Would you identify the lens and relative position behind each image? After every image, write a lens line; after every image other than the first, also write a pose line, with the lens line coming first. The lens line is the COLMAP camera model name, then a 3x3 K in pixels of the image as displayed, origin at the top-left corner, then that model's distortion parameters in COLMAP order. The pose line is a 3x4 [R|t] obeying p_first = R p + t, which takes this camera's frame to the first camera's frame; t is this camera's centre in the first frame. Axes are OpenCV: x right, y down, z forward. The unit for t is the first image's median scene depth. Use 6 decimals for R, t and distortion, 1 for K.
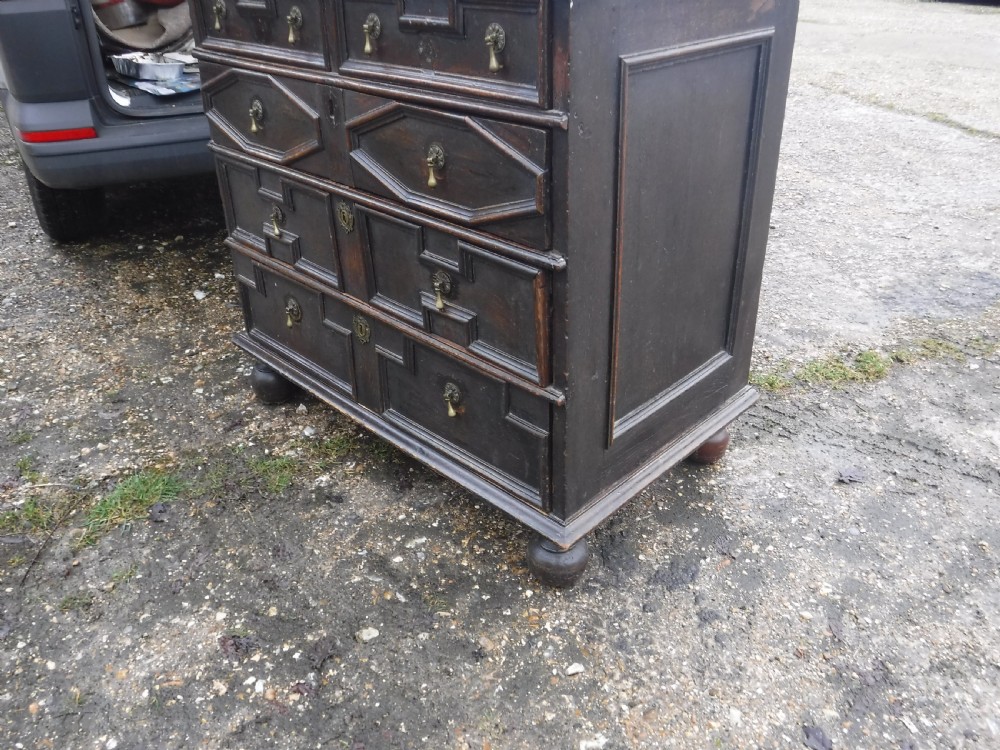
lens RADIAL K [[818.0, 0, 499.9], [0, 818.0, 360.9], [0, 0, 1]] dist [-0.109000, 0.050912]
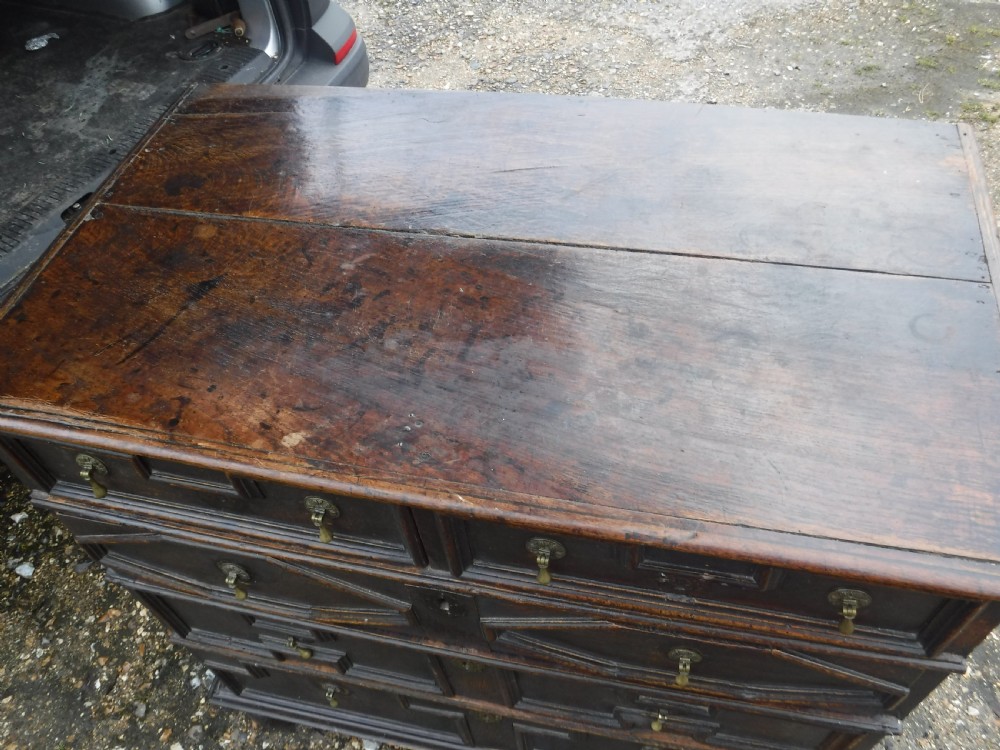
lens RADIAL K [[816.9, 0, 502.0], [0, 816.9, 367.6], [0, 0, 1]] dist [-0.091996, 0.014440]
pose [[0.844581, -0.437686, 0.308404, -0.254141], [0.313003, 0.870925, 0.378839, -0.626498], [-0.434409, -0.223429, 0.872564, 0.410526]]
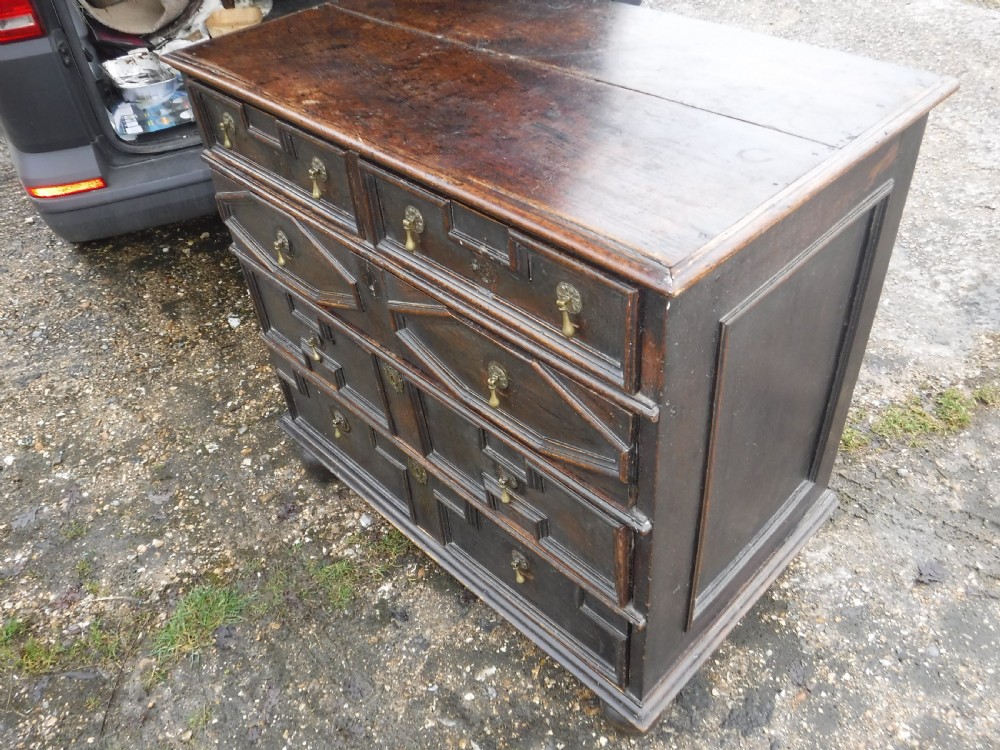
lens RADIAL K [[822.4, 0, 503.0], [0, 822.4, 365.6], [0, 0, 1]] dist [-0.116486, 0.058391]
pose [[0.998481, -0.033100, -0.044037, -0.026937], [0.041123, 0.979739, 0.196010, -0.346836], [0.036657, -0.197523, 0.979613, 0.108577]]
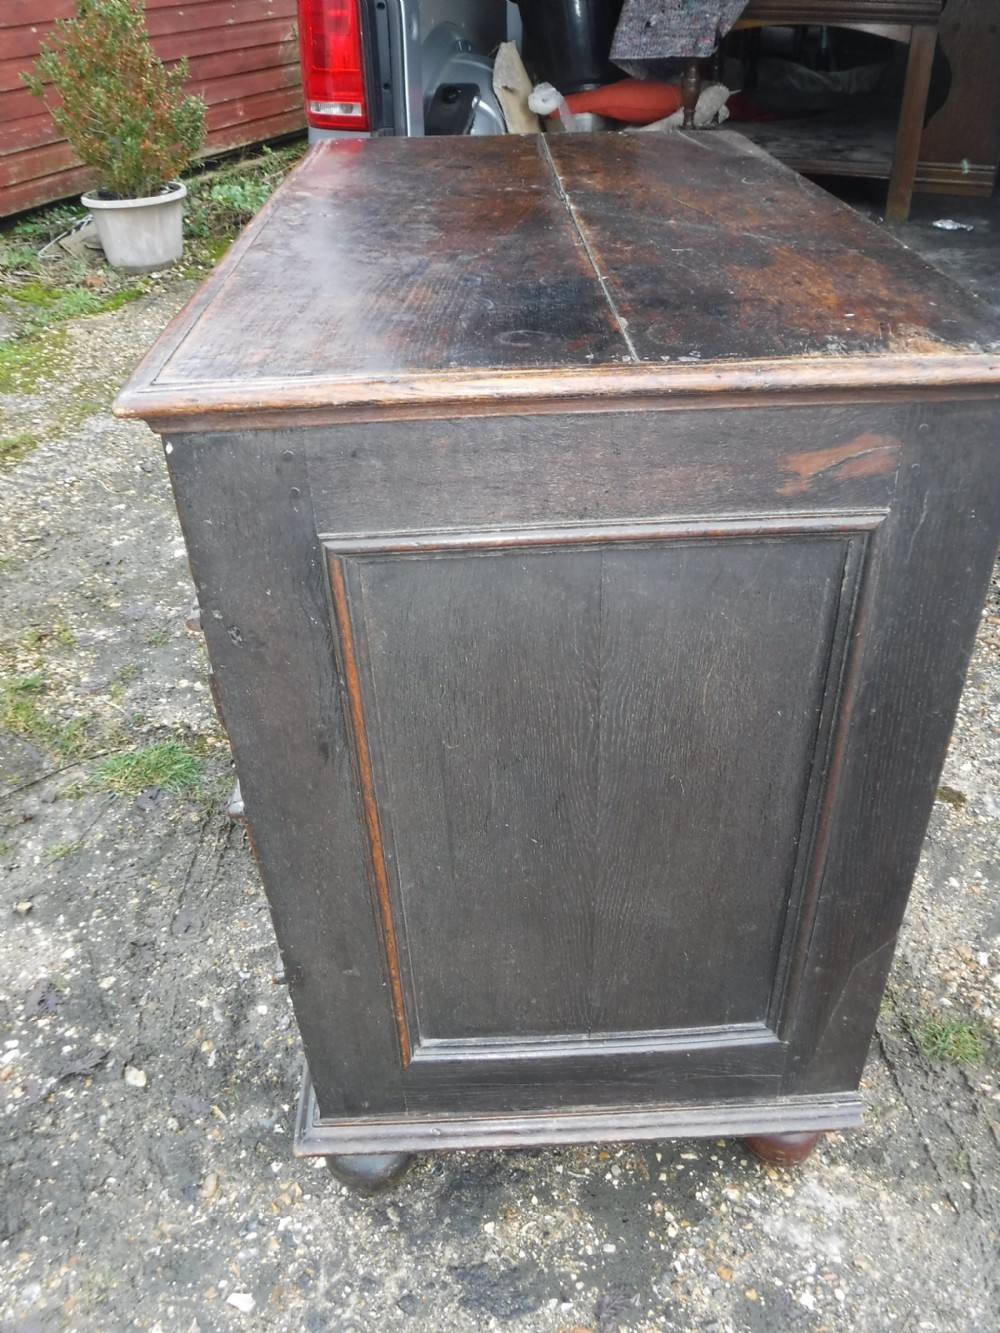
lens RADIAL K [[1090.4, 0, 500.0], [0, 1090.4, 666.5], [0, 0, 1]] dist [-0.109000, 0.050912]
pose [[0.722810, 0.395425, -0.566732, 0.470095], [-0.323330, 0.918318, 0.228363, -0.344646], [0.610740, 0.018178, 0.791622, 0.340452]]
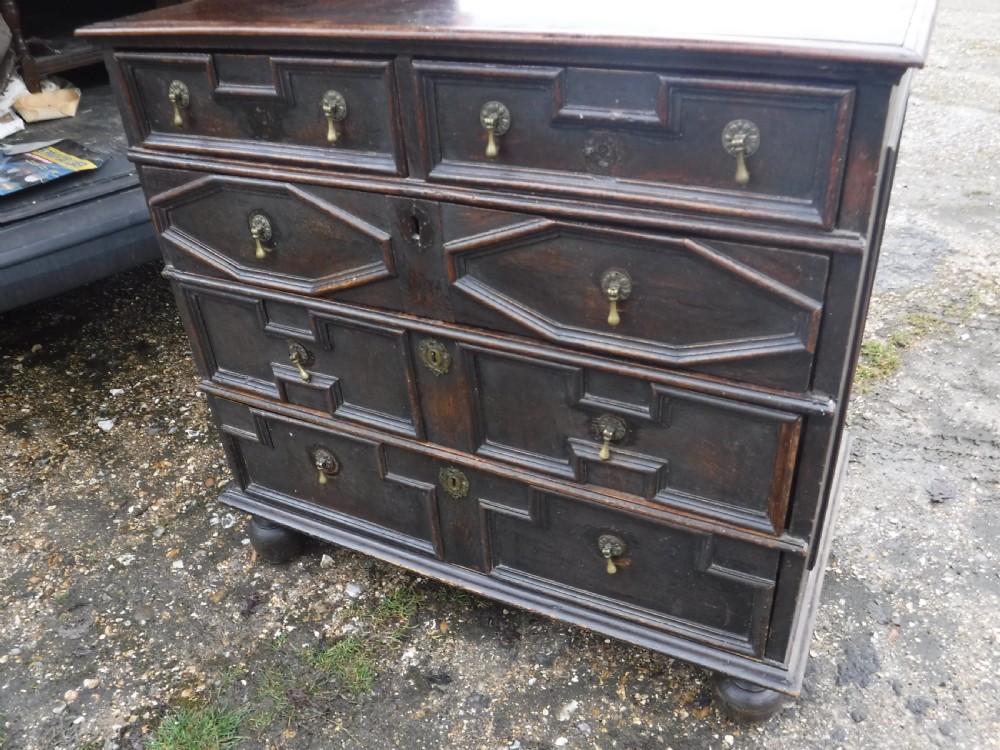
lens RADIAL K [[812.0, 0, 496.4], [0, 812.0, 368.2], [0, 0, 1]] dist [-0.101048, 0.032325]
pose [[0.949428, -0.206607, 0.236430, -0.301458], [0.194213, 0.978101, 0.074826, -0.202878], [-0.246713, -0.025124, 0.968763, 0.236658]]
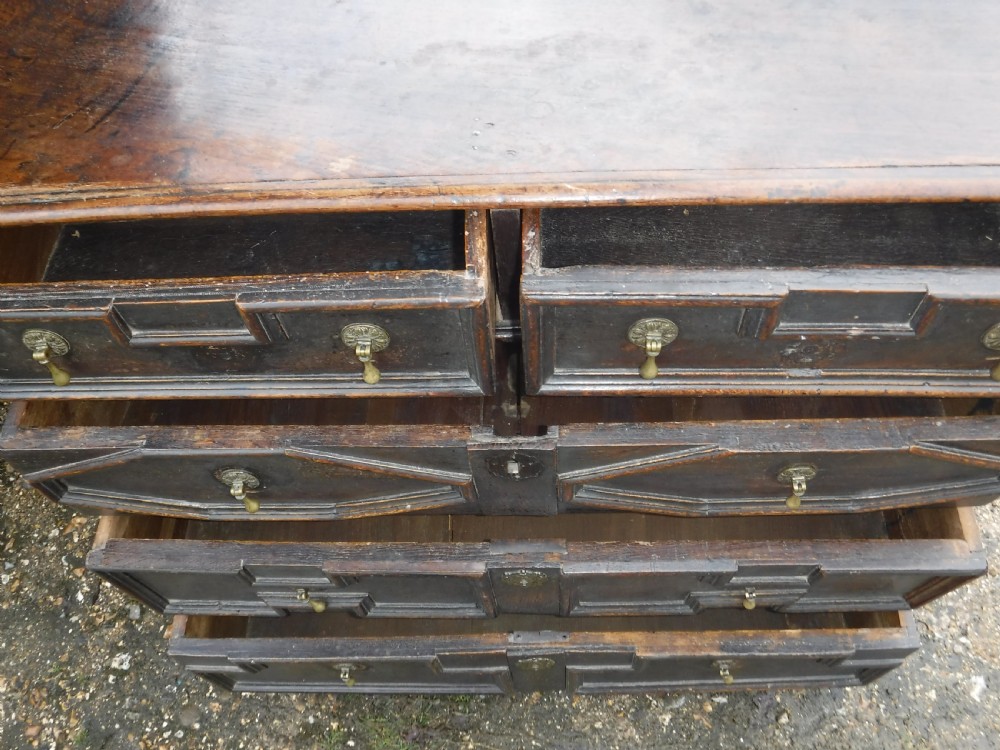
lens RADIAL K [[816.9, 0, 502.0], [0, 816.9, 367.6], [0, 0, 1]] dist [-0.091996, 0.014440]
pose [[0.718311, -0.606136, 0.341508, -0.363924], [0.383147, 0.754373, 0.533029, -0.553661], [-0.580712, -0.252033, 0.774114, 0.497283]]
